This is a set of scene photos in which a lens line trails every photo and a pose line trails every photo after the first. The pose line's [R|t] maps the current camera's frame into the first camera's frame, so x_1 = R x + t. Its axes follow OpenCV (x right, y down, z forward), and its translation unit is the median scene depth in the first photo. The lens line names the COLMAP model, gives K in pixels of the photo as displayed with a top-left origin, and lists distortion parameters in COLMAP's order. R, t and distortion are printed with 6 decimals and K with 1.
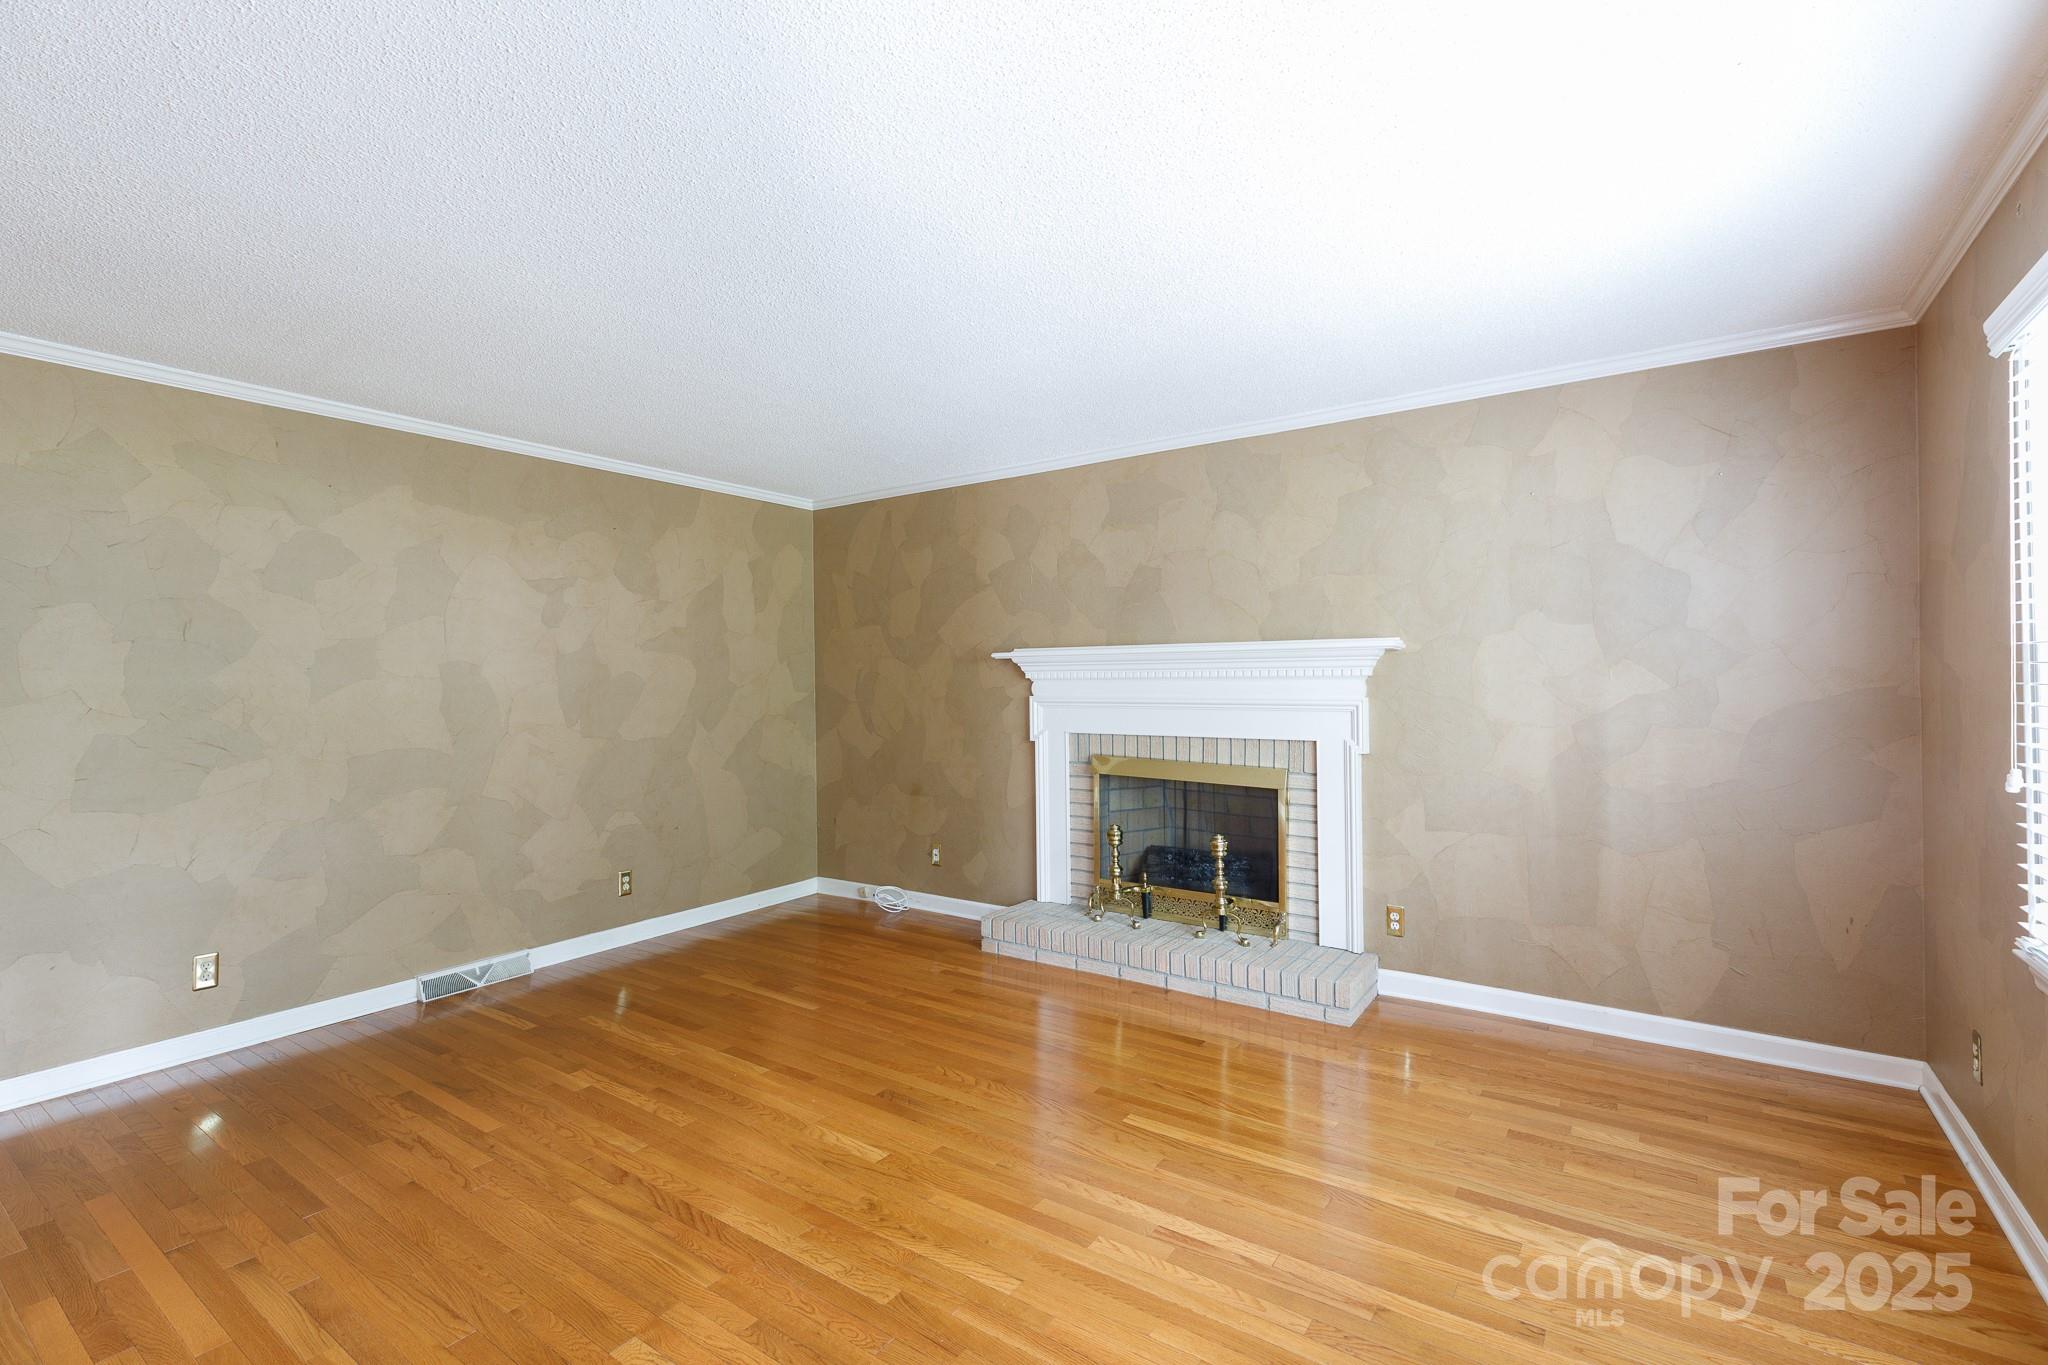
lens RADIAL K [[913.1, 0, 1019.1], [0, 913.1, 670.3], [0, 0, 1]] dist [0.001791, 0.000135]
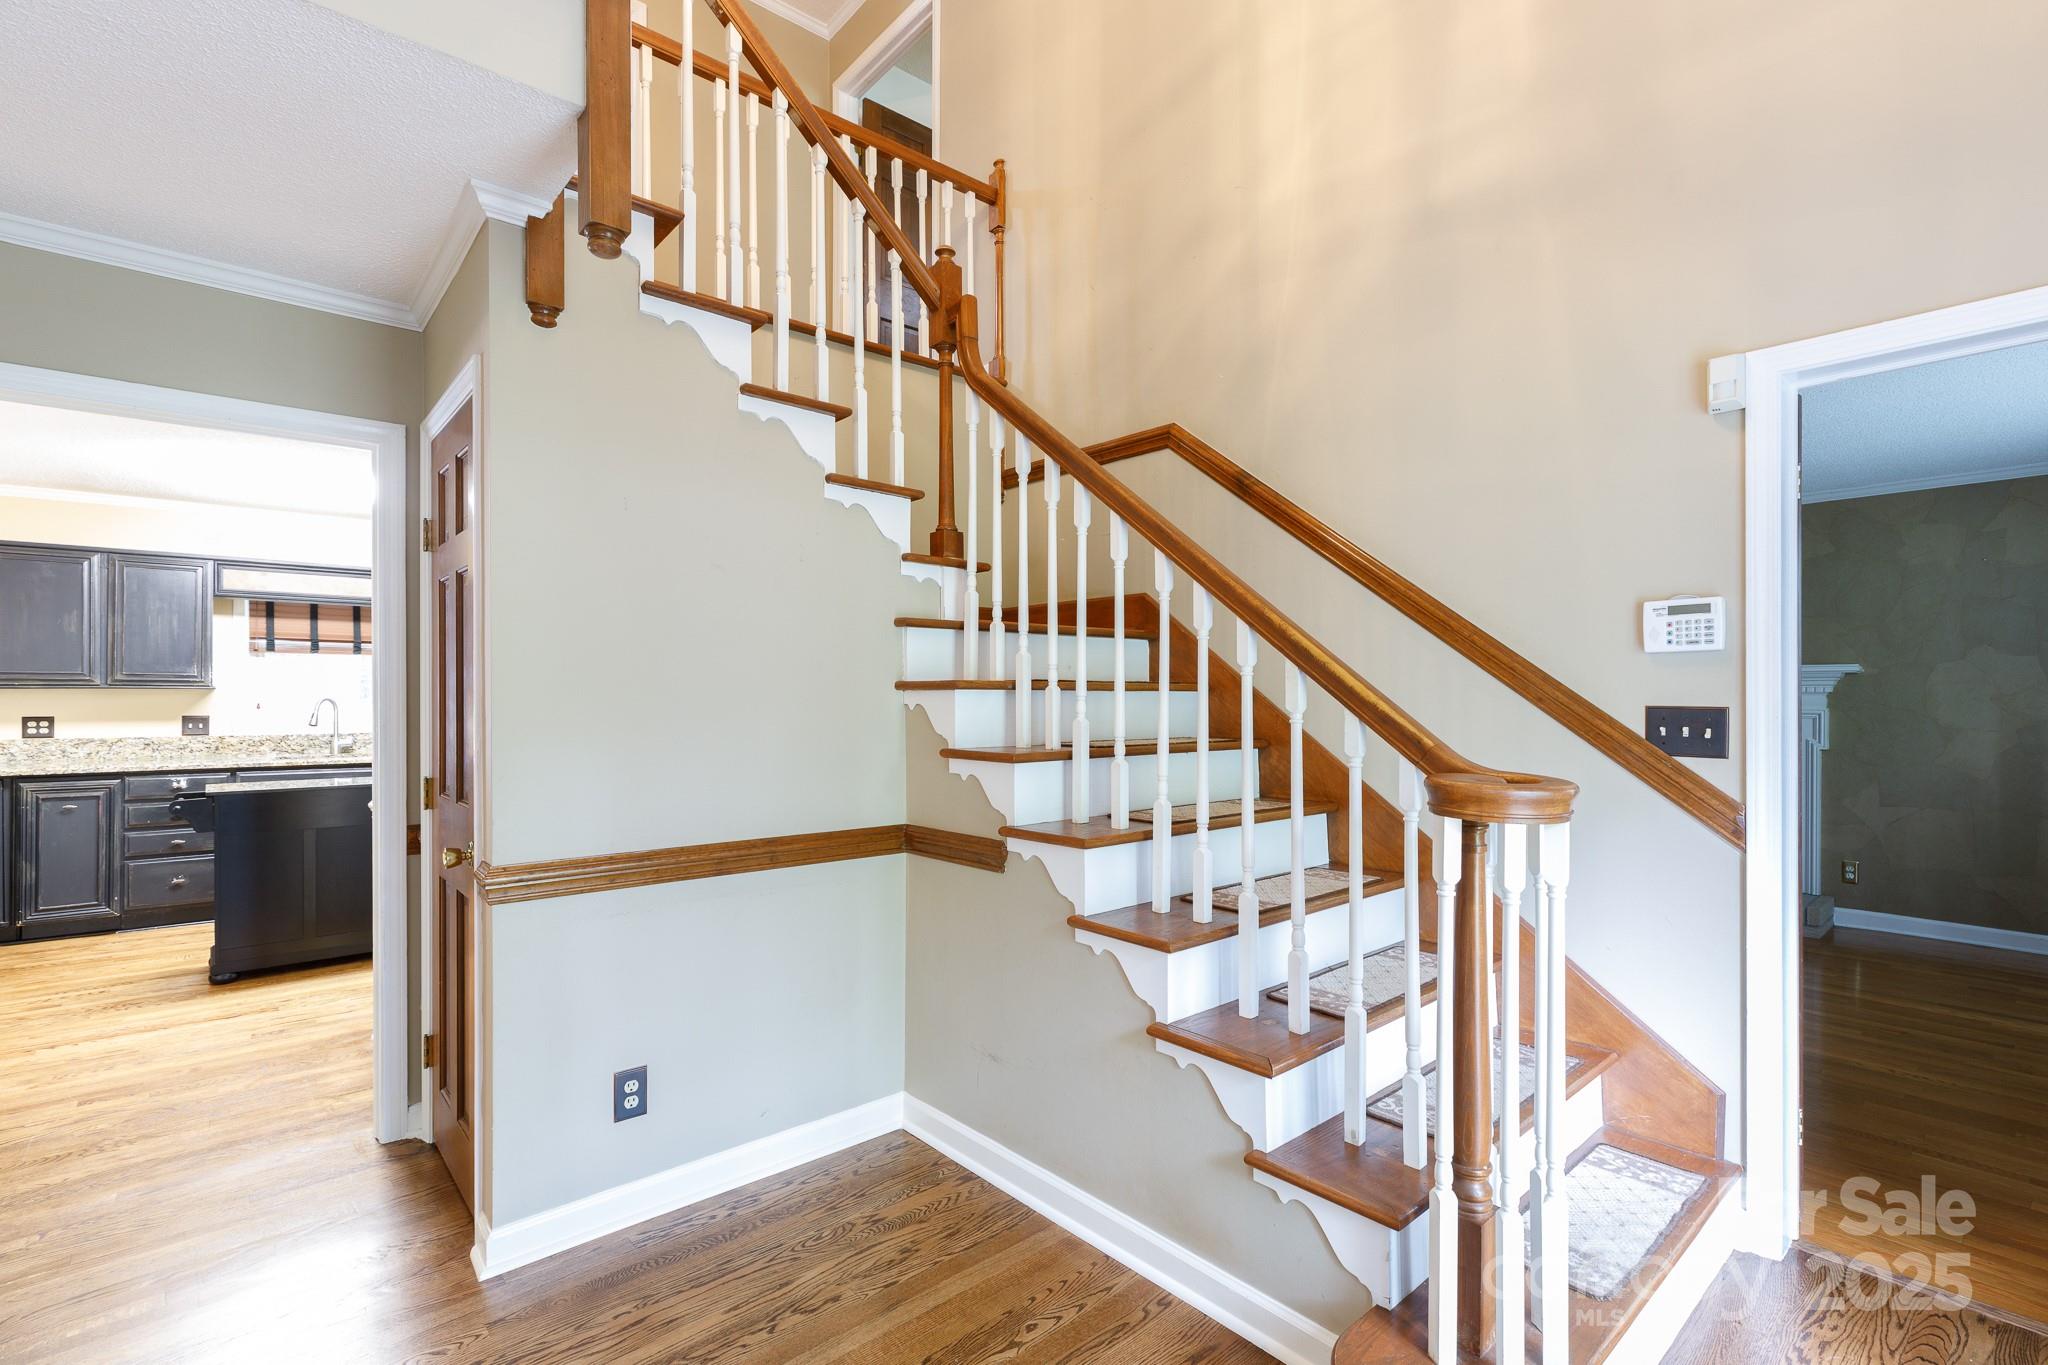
lens RADIAL K [[931.7, 0, 1024.0], [0, 931.7, 682.5], [0, 0, 1]] dist [0.000943, 0.000147]
pose [[0.971857, 0.008069, -0.235433, -0.435051], [-0.007300, 0.999965, 0.004137, -0.005108], [0.235458, -0.002302, 0.971882, -0.604129]]
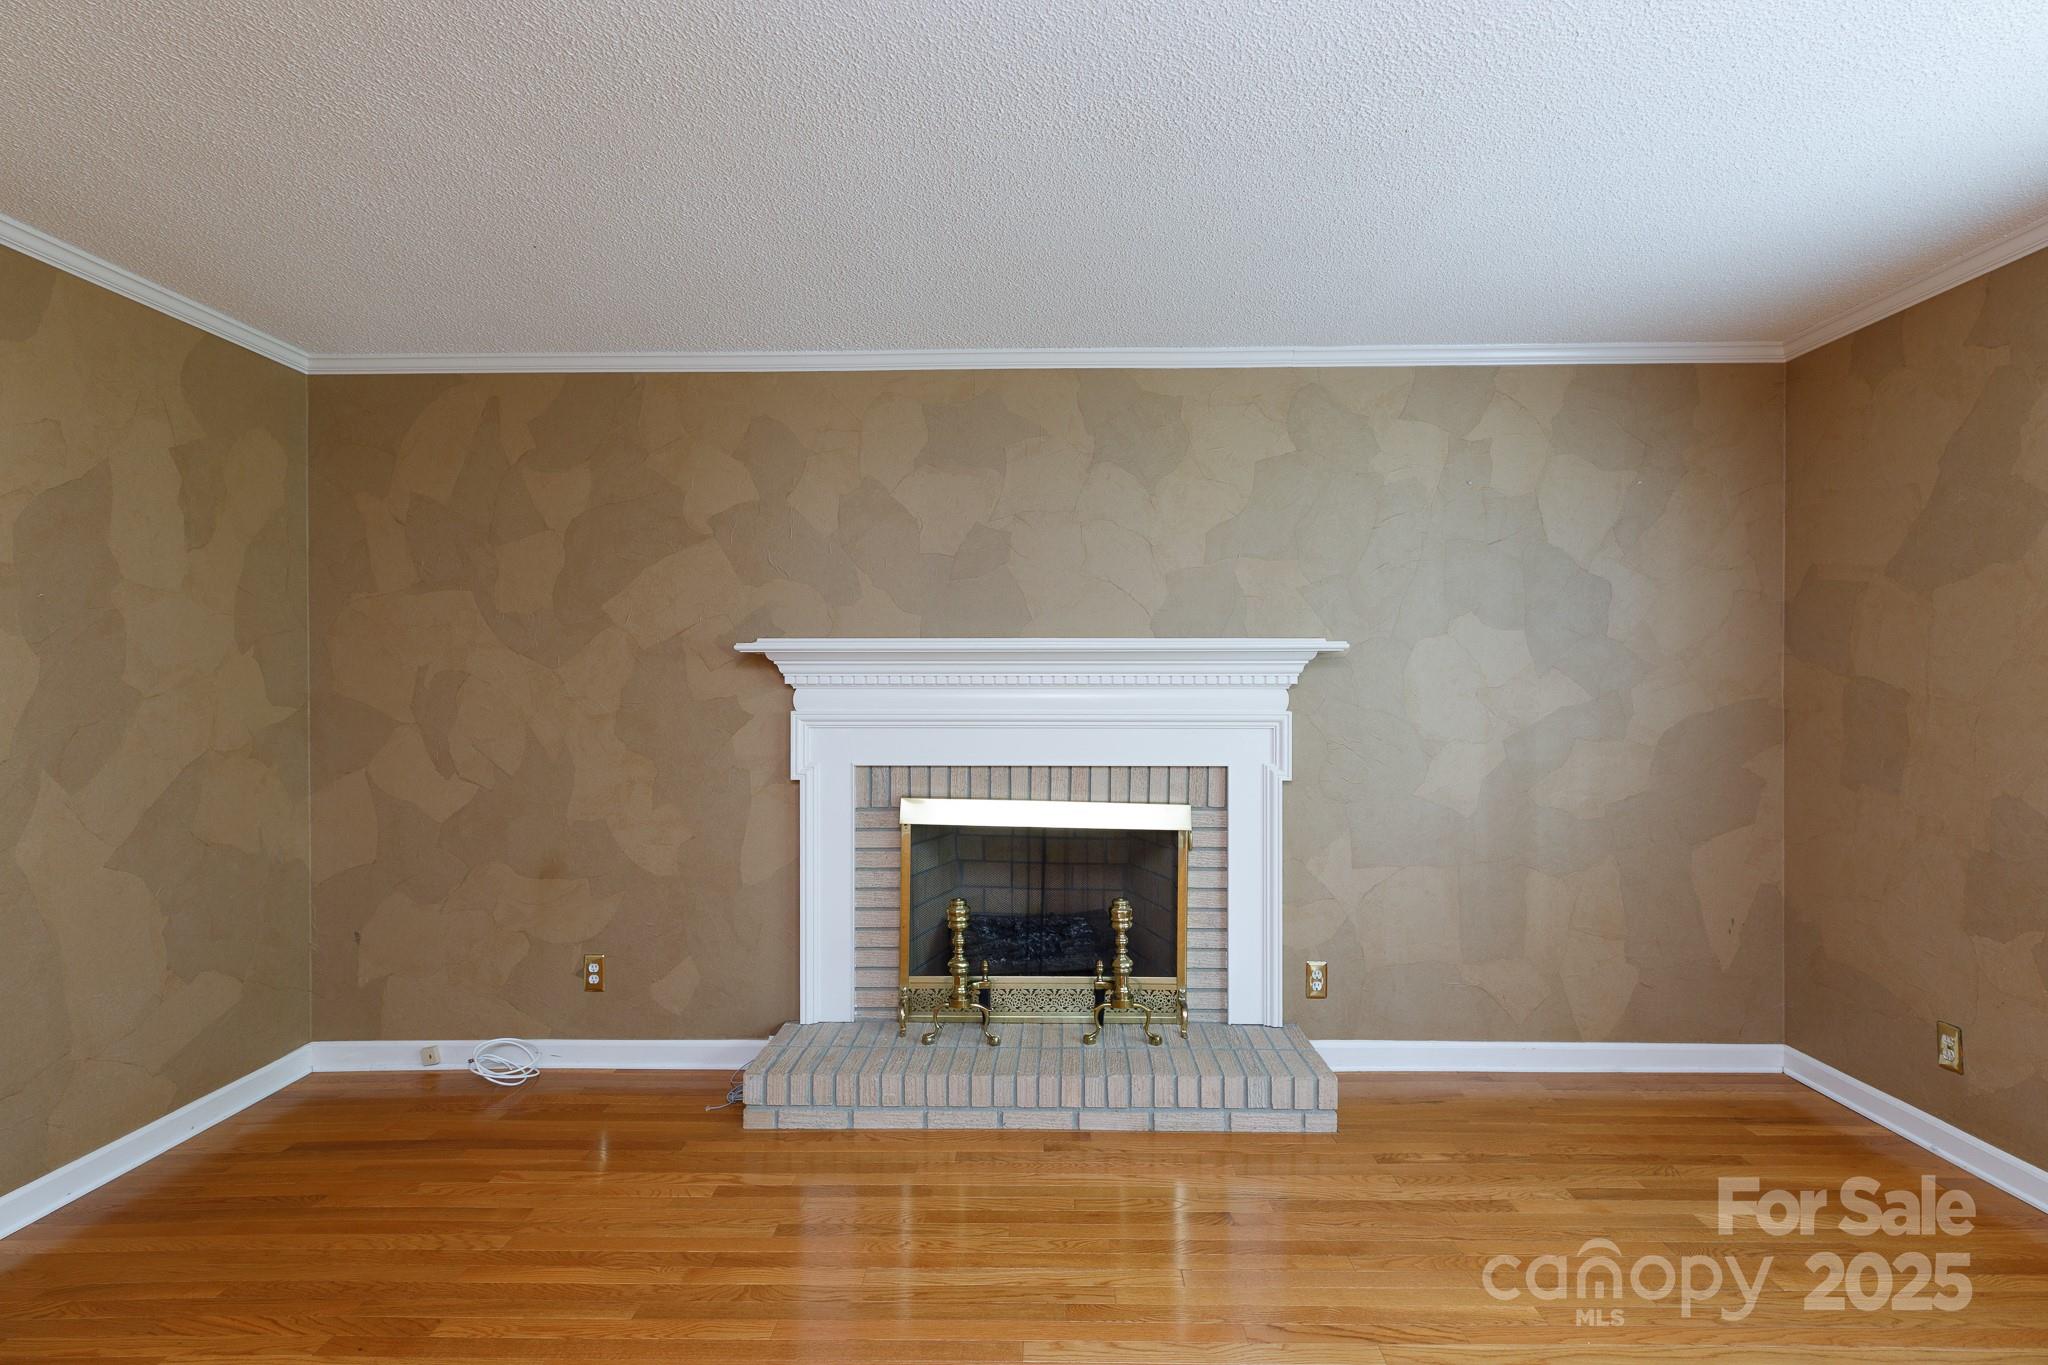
lens RADIAL K [[931.7, 0, 1024.0], [0, 931.7, 682.5], [0, 0, 1]] dist [0.000943, 0.000147]
pose [[0.824468, 0.009228, 0.565834, -0.272504], [-0.011982, 0.999928, 0.001152, 0.006123], [-0.565782, -0.007730, 0.824519, 0.430153]]
